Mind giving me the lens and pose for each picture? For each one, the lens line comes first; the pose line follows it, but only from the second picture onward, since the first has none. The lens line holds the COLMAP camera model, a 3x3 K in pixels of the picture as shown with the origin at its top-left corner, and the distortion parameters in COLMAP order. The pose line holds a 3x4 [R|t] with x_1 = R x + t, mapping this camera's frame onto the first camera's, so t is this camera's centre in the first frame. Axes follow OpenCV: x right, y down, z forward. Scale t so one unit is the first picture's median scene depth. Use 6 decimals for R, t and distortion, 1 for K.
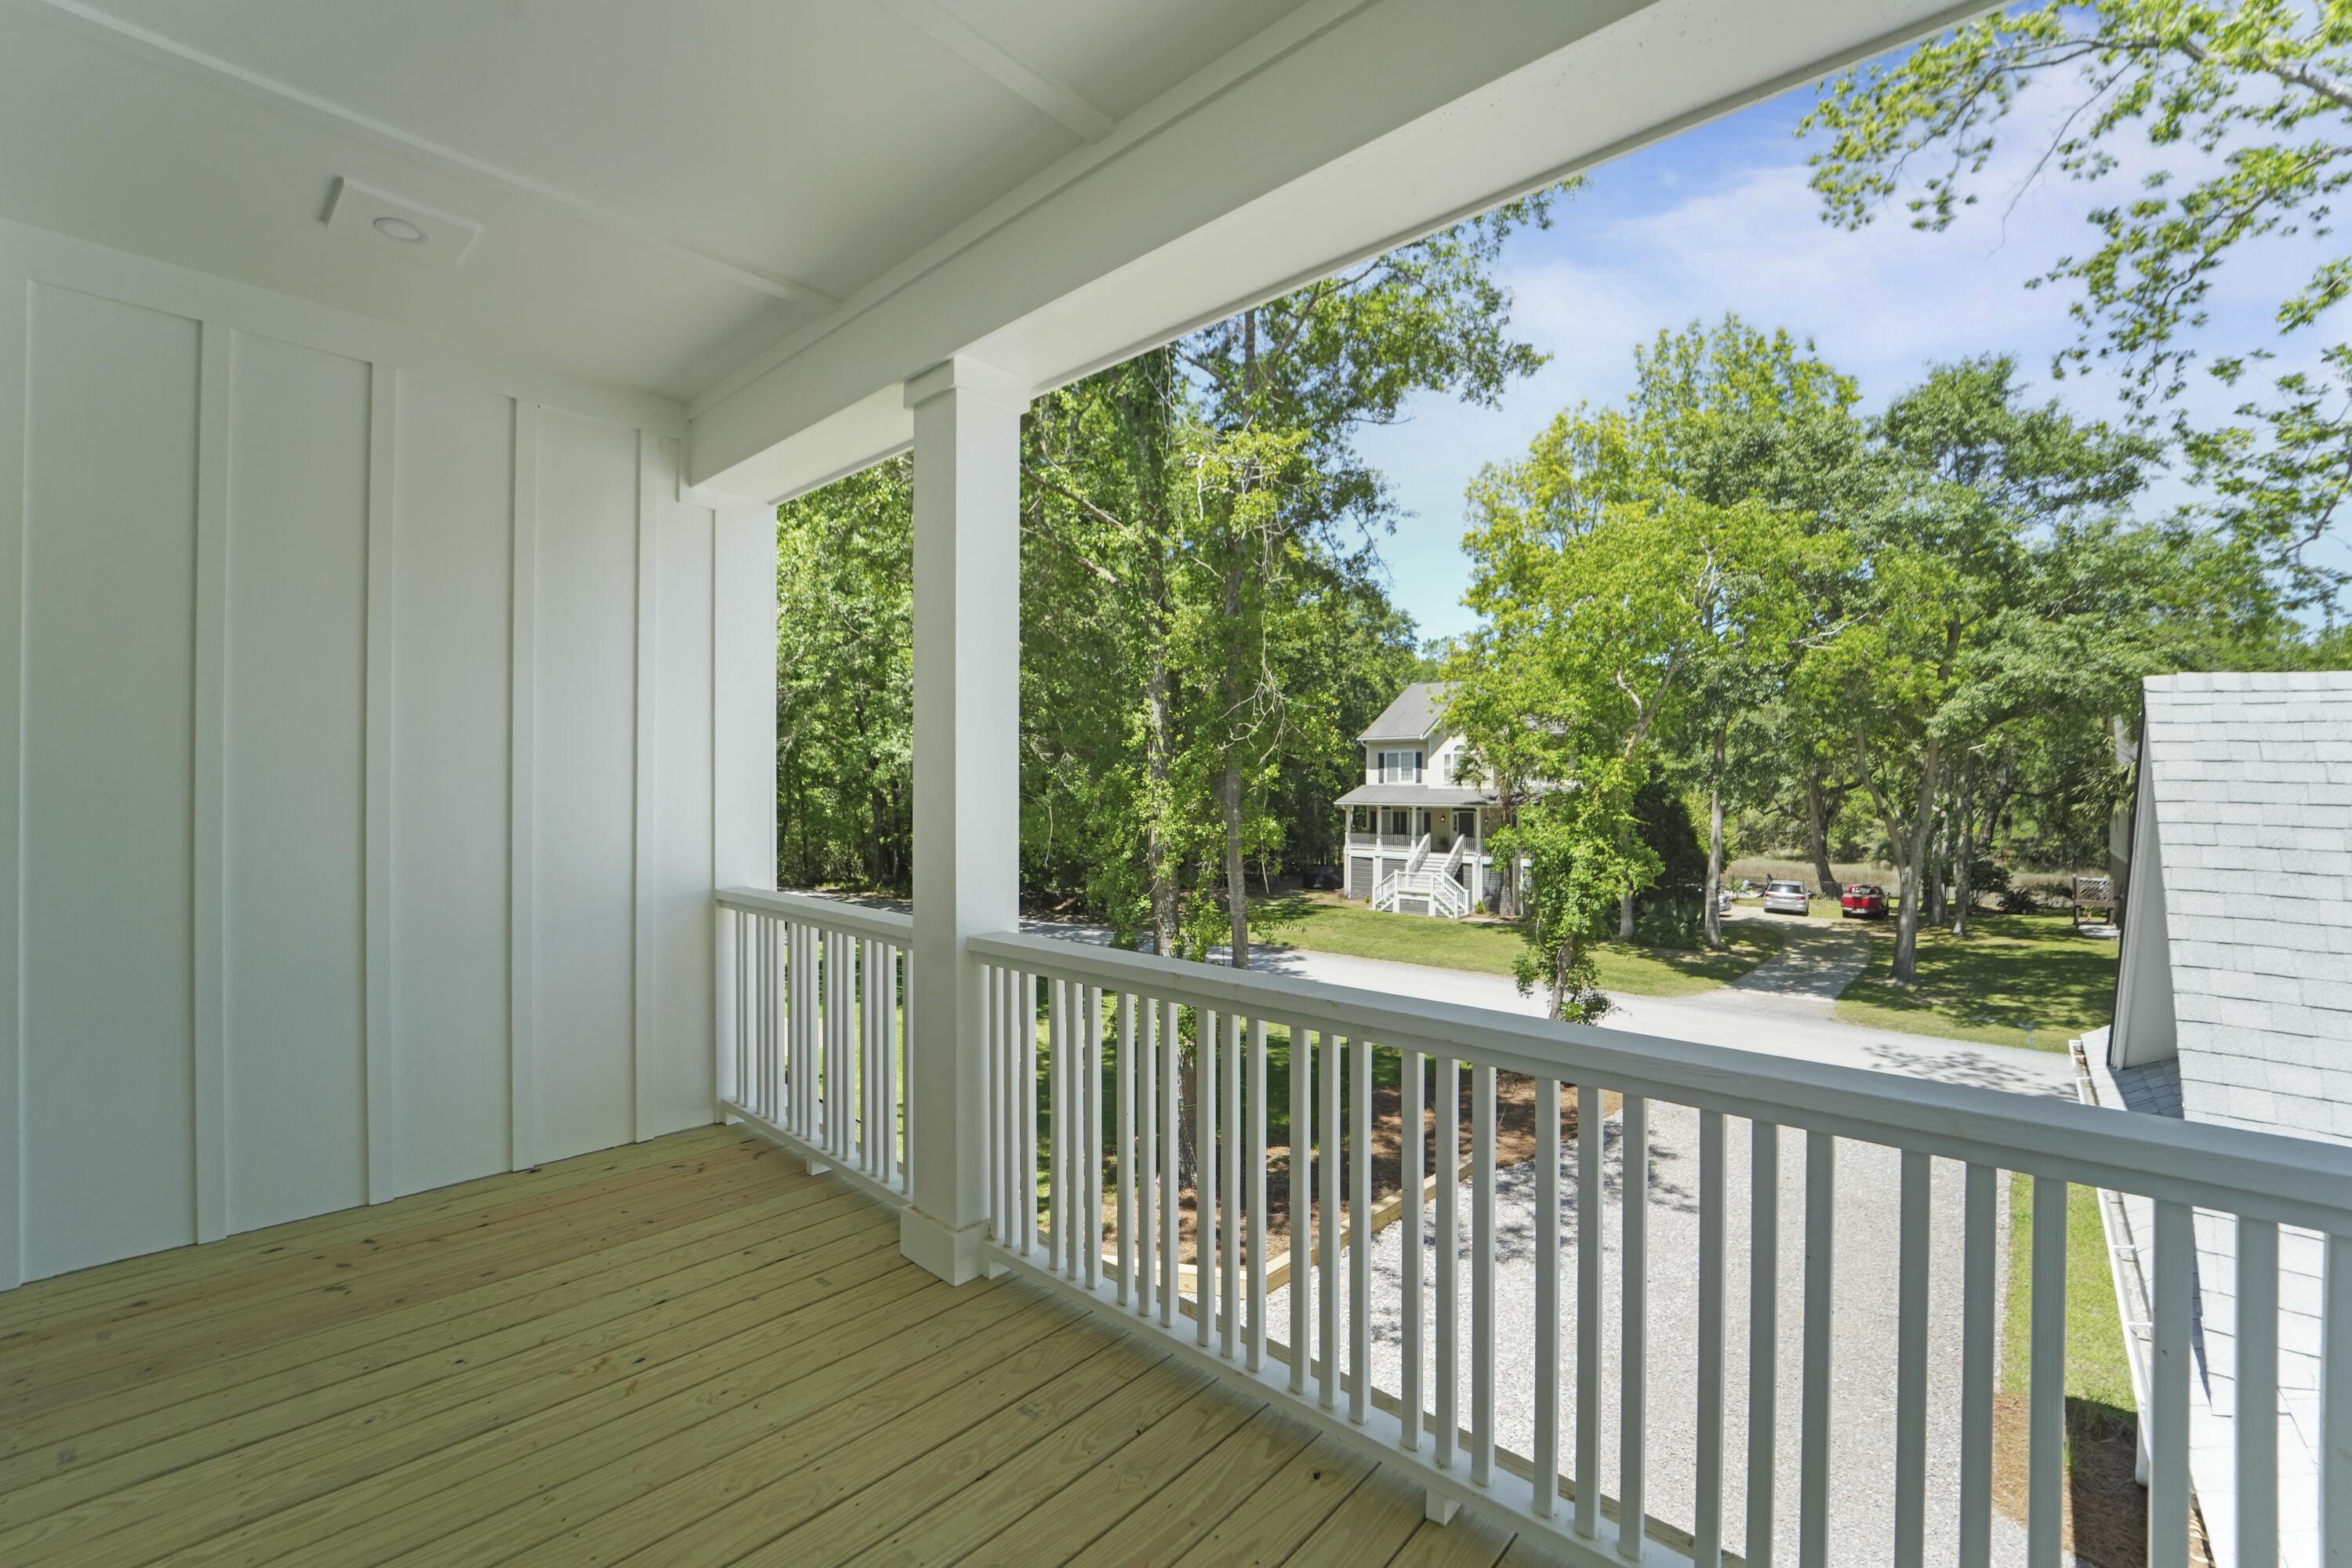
lens RADIAL K [[963.0, 0, 1173.9], [0, 963.0, 786.7], [0, 0, 1]] dist [-0.020726, -0.000161]
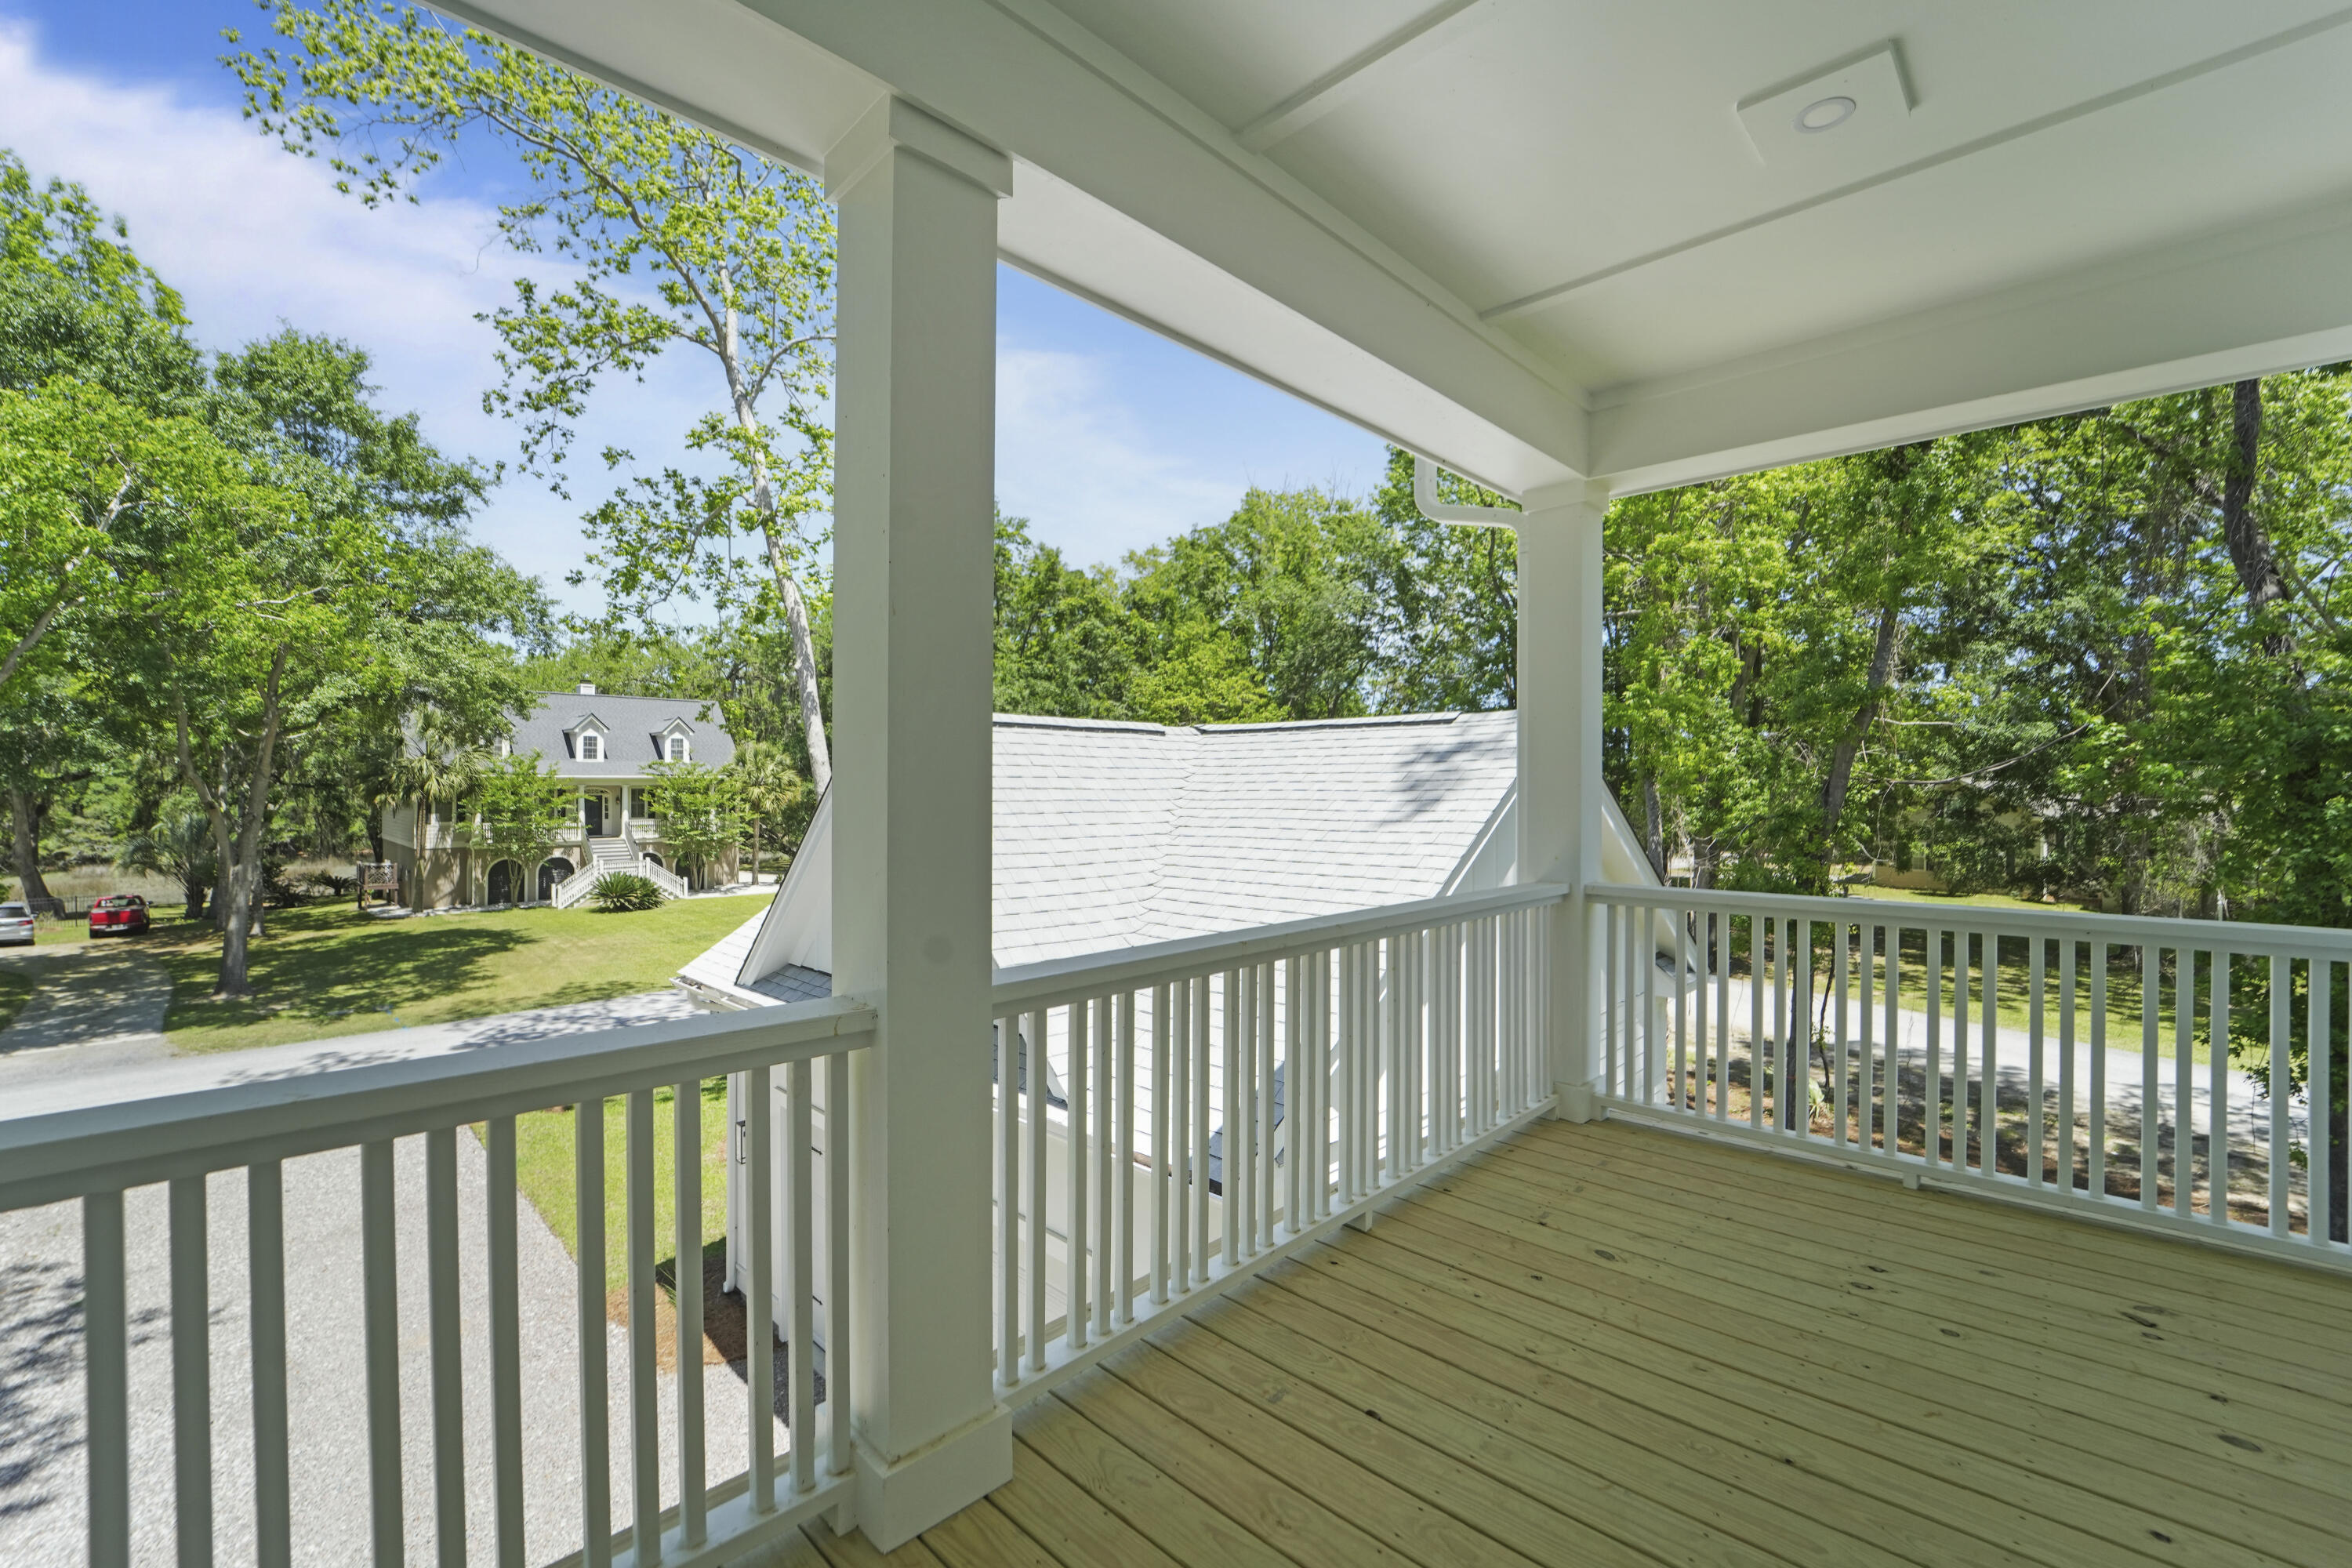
lens RADIAL K [[963.0, 0, 1176.3], [0, 963.0, 783.6], [0, 0, 1]] dist [-0.020726, -0.000161]
pose [[0.044429, -0.003796, 0.999005, -0.158082], [-0.002462, 0.999989, 0.003909, 0.001181], [-0.999010, -0.002633, 0.044419, 0.145112]]
